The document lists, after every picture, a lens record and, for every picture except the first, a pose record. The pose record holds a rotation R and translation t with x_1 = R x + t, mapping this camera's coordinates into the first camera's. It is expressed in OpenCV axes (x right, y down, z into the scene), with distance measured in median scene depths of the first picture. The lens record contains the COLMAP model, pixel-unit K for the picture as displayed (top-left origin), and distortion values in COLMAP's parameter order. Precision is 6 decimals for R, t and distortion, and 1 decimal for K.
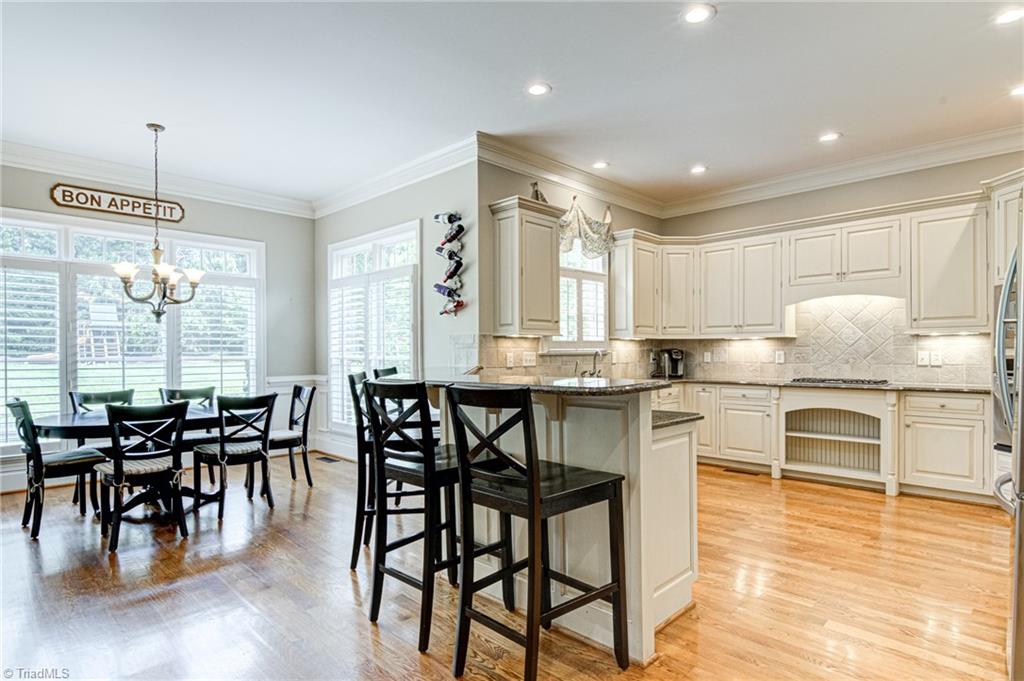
lens RADIAL K [[541.3, 0, 519.4], [0, 541.3, 356.7], [0, 0, 1]] dist [0.016417, -0.015407]
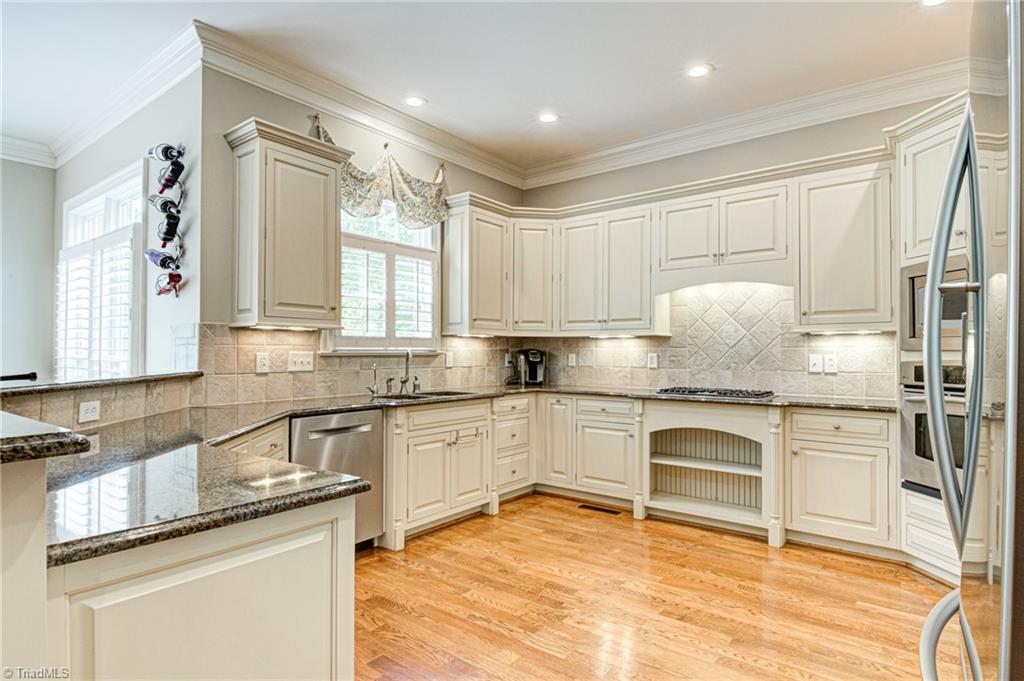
lens RADIAL K [[541.3, 0, 518.0], [0, 541.3, 347.5], [0, 0, 1]] dist [0.016417, -0.015407]
pose [[0.992990, 0.009664, 0.117798, 0.219407], [-0.007567, 0.999805, -0.018236, -0.002560], [-0.117952, 0.017217, 0.992870, 0.265991]]
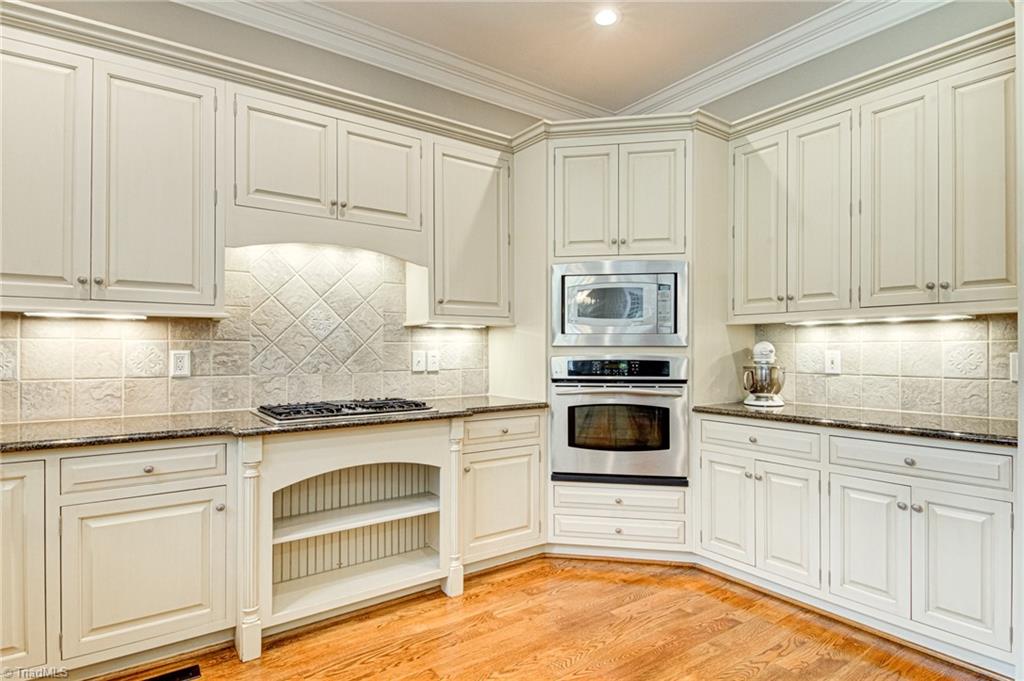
lens RADIAL K [[541.3, 0, 515.2], [0, 541.3, 348.0], [0, 0, 1]] dist [0.016417, -0.015407]
pose [[0.169003, 0.006721, 0.985593, 0.101310], [0.007365, 0.999940, -0.008082, -0.006709], [-0.985588, 0.008625, 0.168944, 0.763121]]
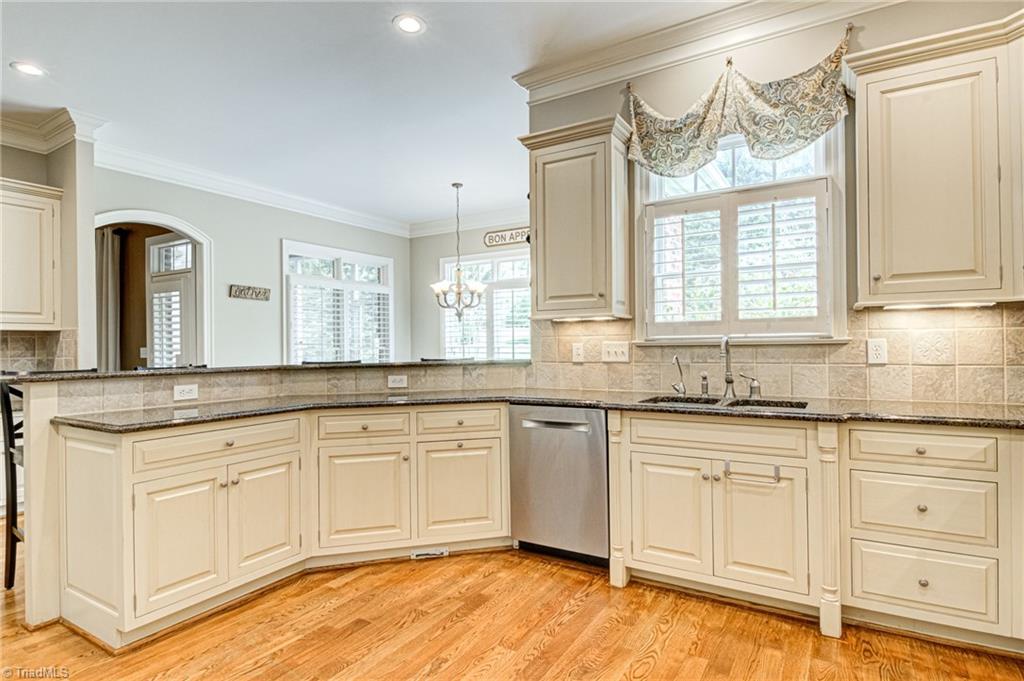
lens RADIAL K [[541.3, 0, 528.7], [0, 541.3, 341.2], [0, 0, 1]] dist [0.016417, -0.015407]
pose [[0.231119, -0.001684, -0.972924, 0.665180], [0.003911, 0.999992, -0.000802, -0.008520], [0.972918, -0.003620, 0.231124, 0.746404]]
